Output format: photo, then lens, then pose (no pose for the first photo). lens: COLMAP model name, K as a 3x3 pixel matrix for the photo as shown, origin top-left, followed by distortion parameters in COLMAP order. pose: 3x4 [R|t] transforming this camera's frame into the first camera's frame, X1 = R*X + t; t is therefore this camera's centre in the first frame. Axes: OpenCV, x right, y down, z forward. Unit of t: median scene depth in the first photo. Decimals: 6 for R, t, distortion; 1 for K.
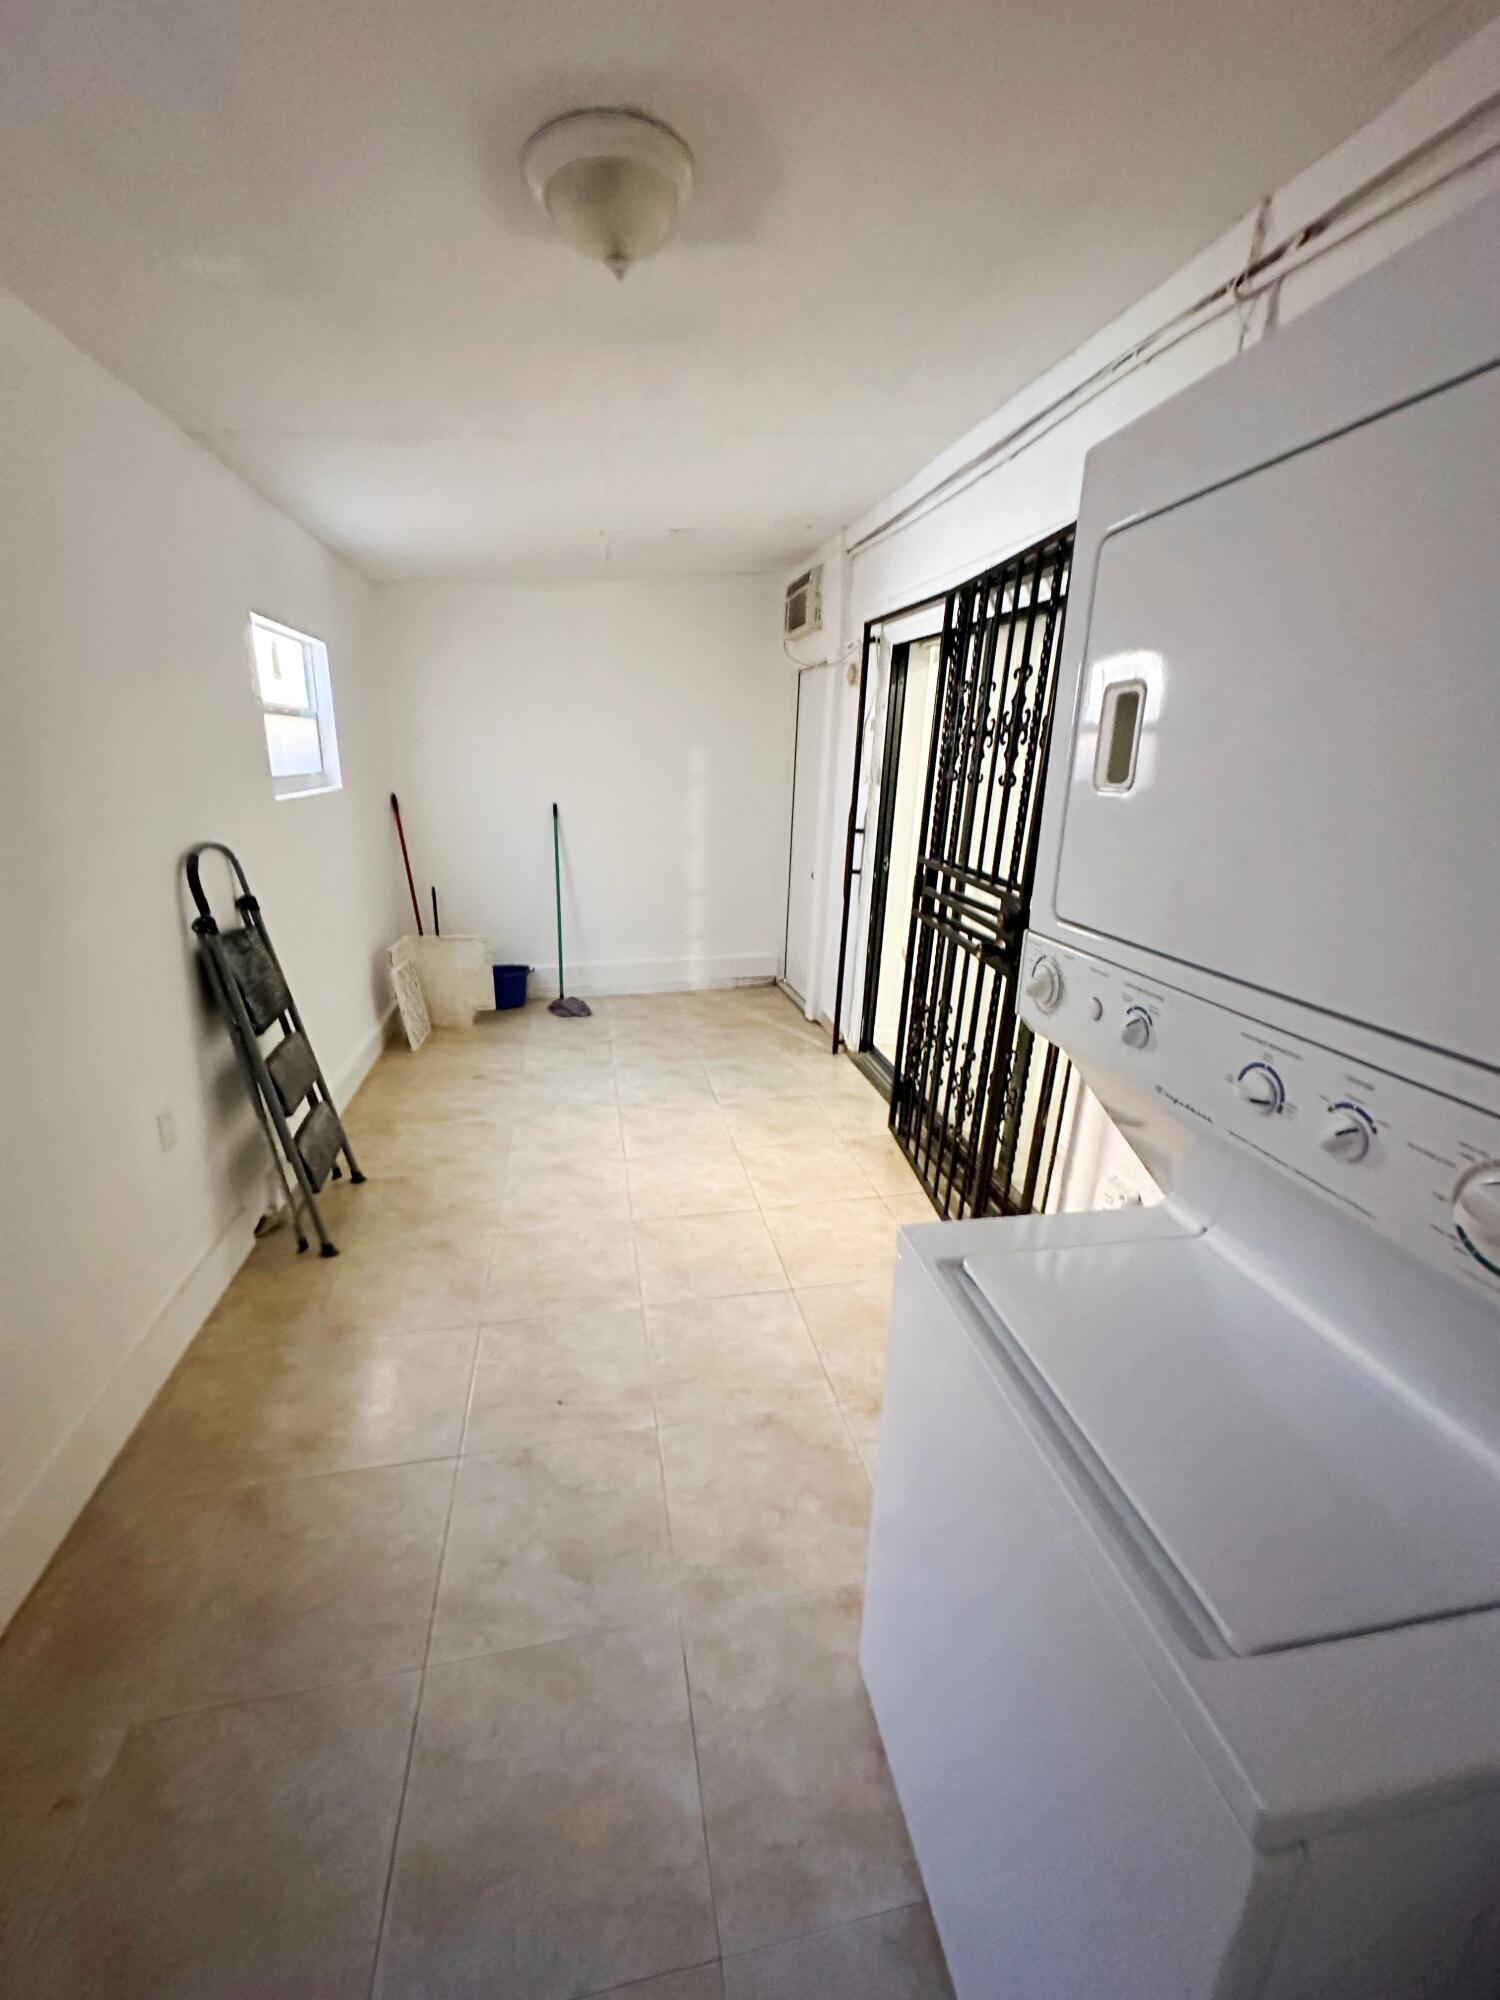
lens RADIAL K [[803.3, 0, 738.2], [0, 803.3, 994.9], [0, 0, 1]] dist [-0.002395, 0.000714]
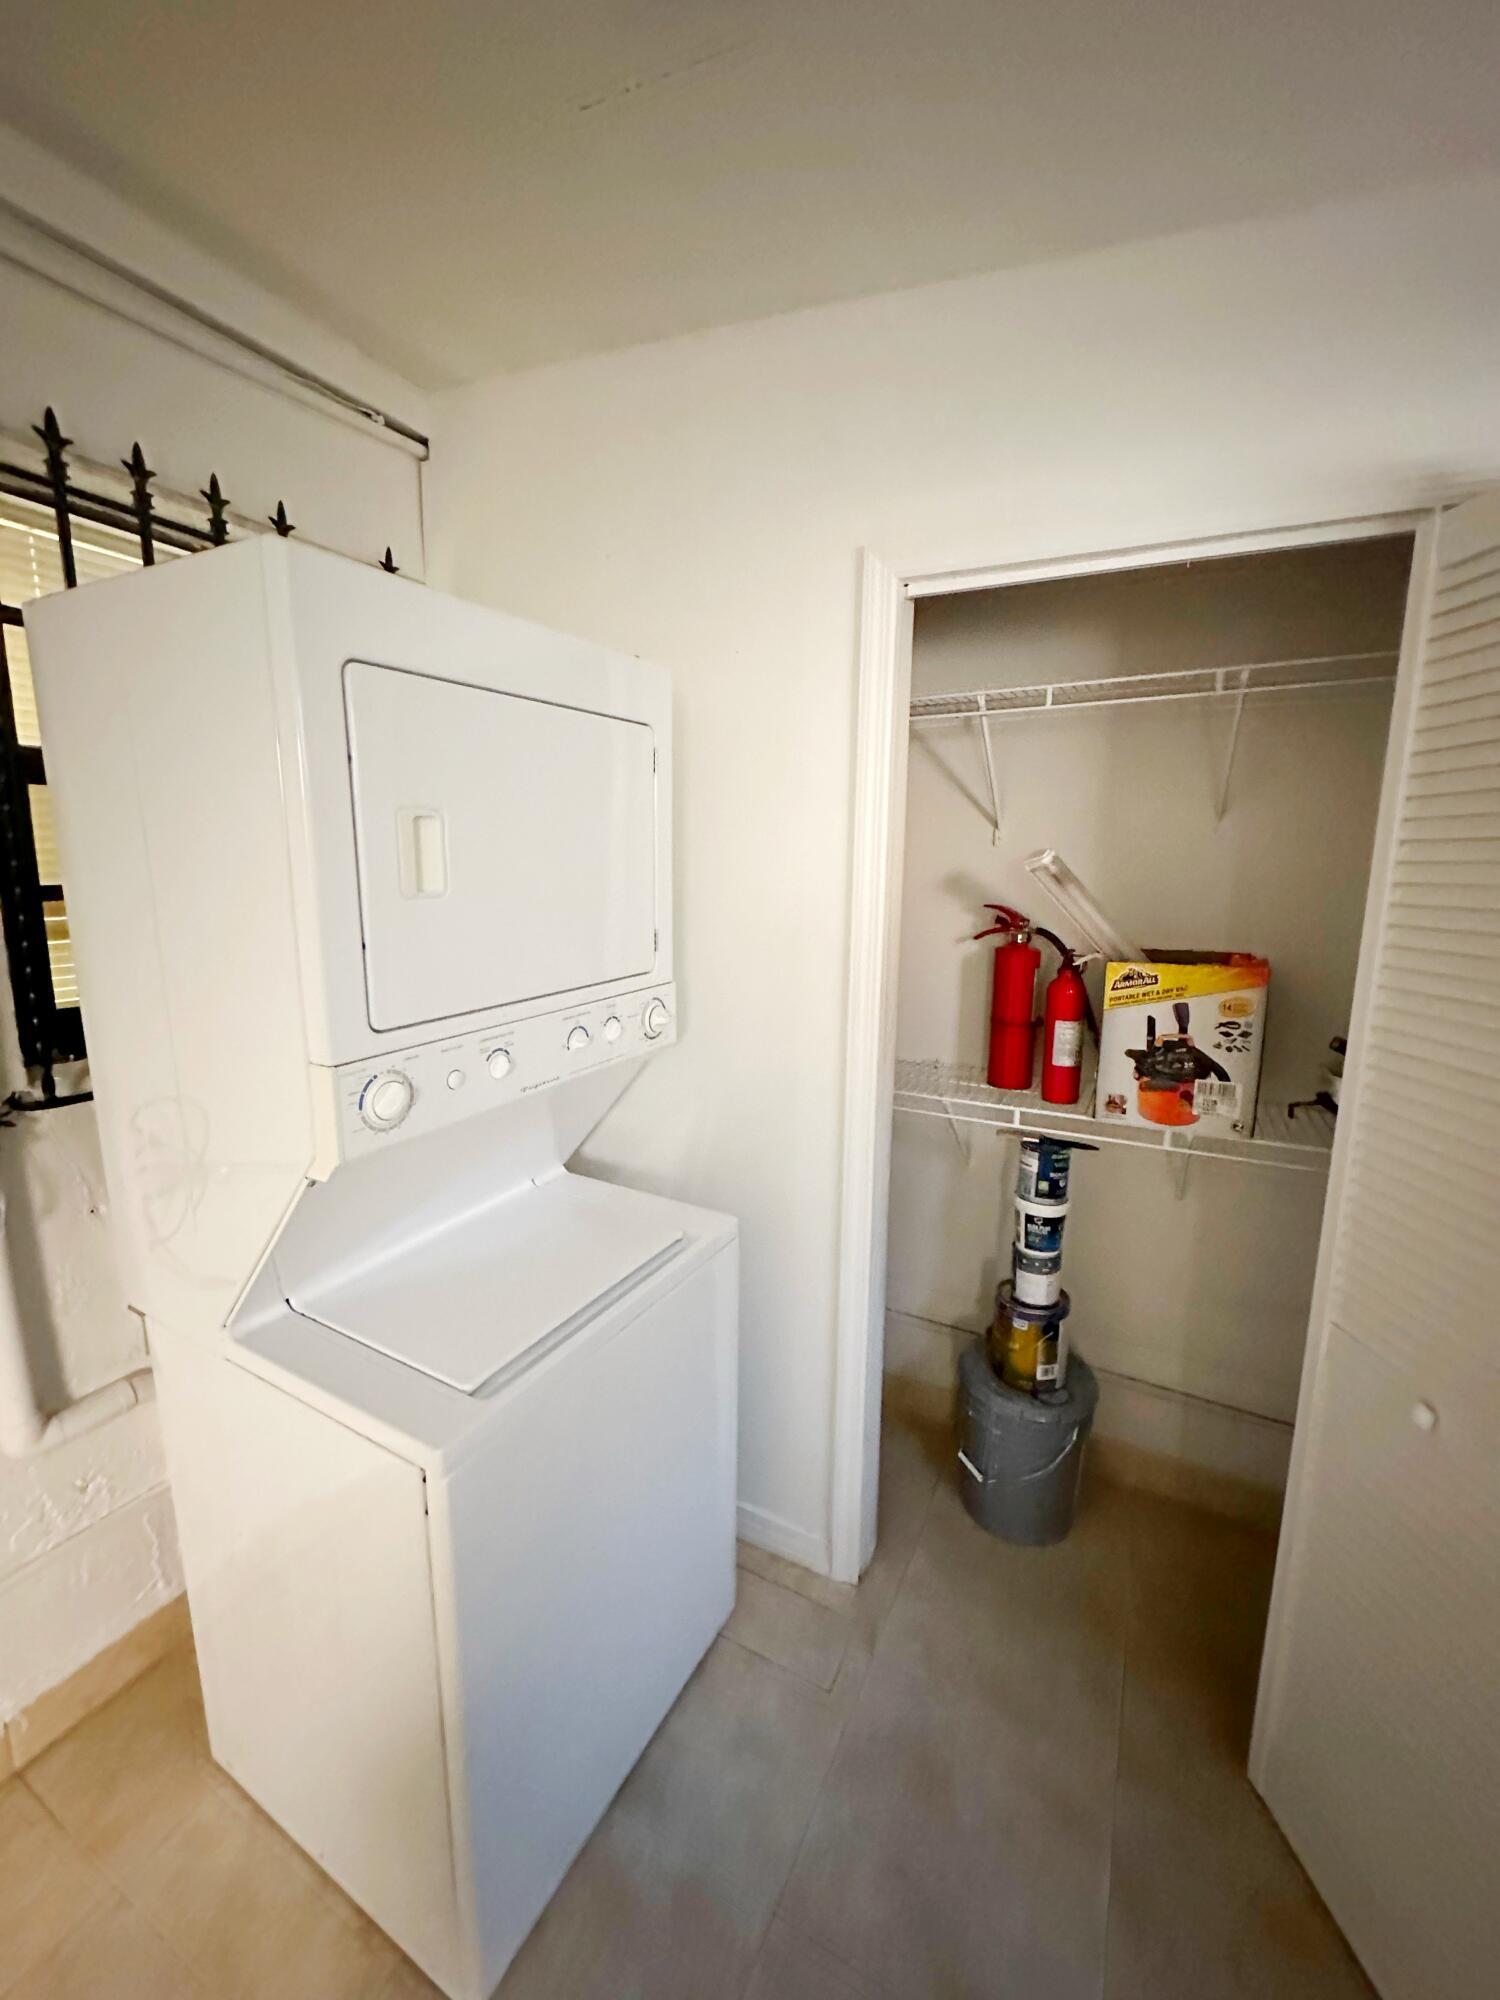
lens RADIAL K [[803.3, 0, 754.1], [0, 803.3, 996.0], [0, 0, 1]] dist [-0.002395, 0.000714]
pose [[-0.783910, -0.147300, 0.603149, -0.252666], [0.143025, 0.902481, 0.406291, -0.217496], [-0.604177, 0.404761, -0.686396, 0.639346]]
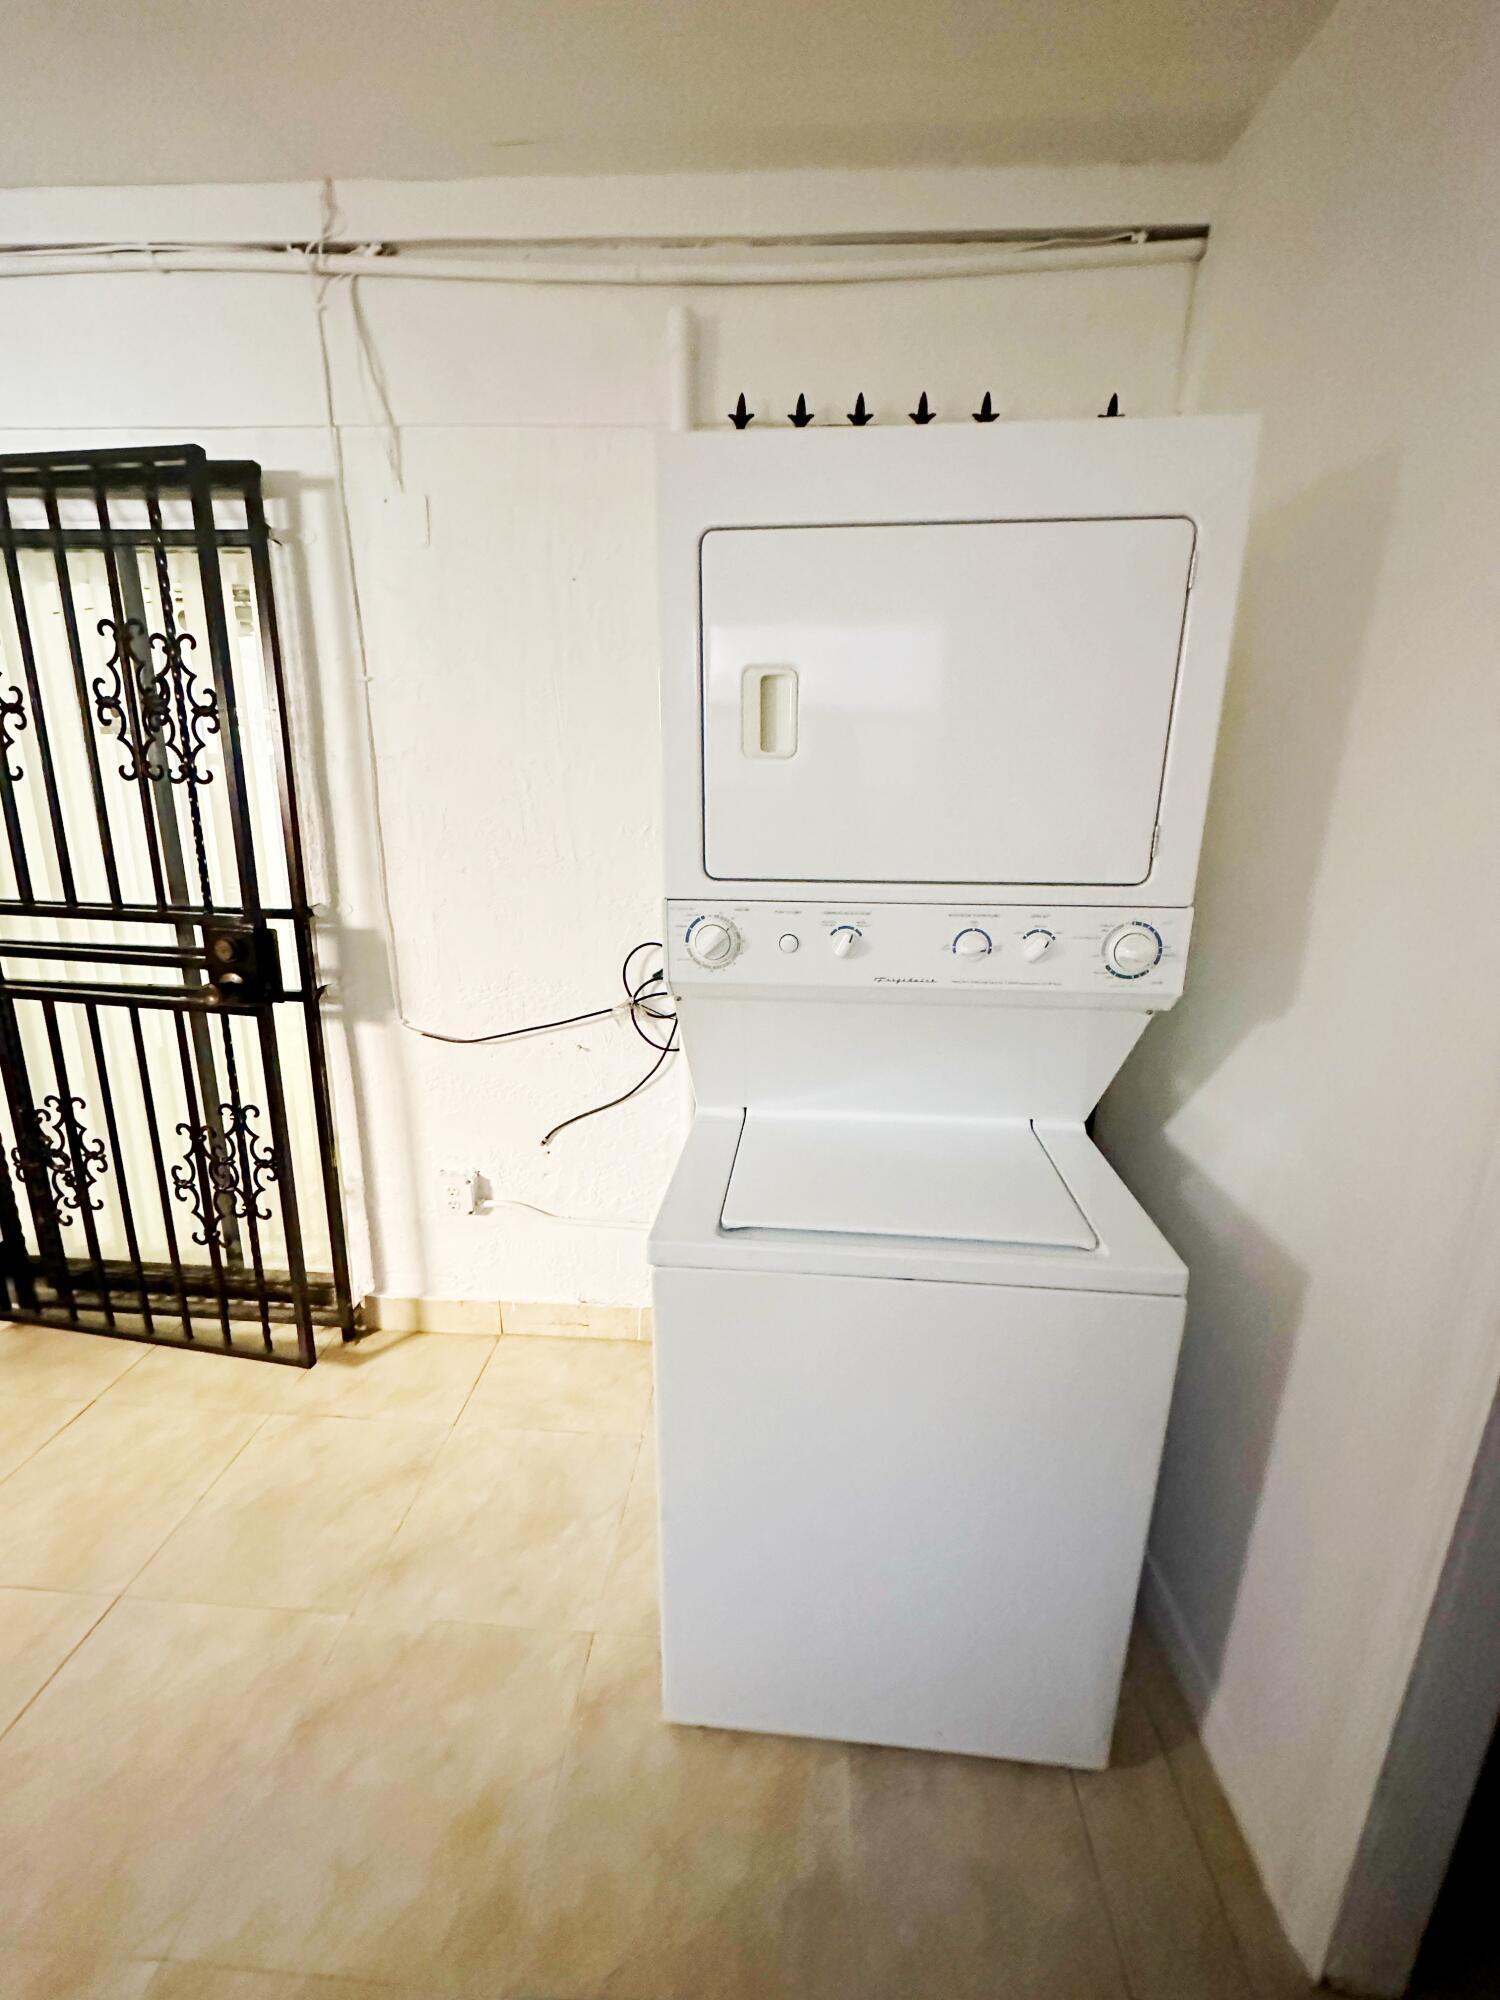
lens RADIAL K [[803.3, 0, 749.4], [0, 803.3, 997.3], [0, 0, 1]] dist [-0.002395, 0.000714]
pose [[0.250509, -0.269070, 0.929971, -0.300186], [0.270338, 0.941831, 0.199680, -0.069055], [-0.929603, 0.201385, 0.308678, 0.300618]]
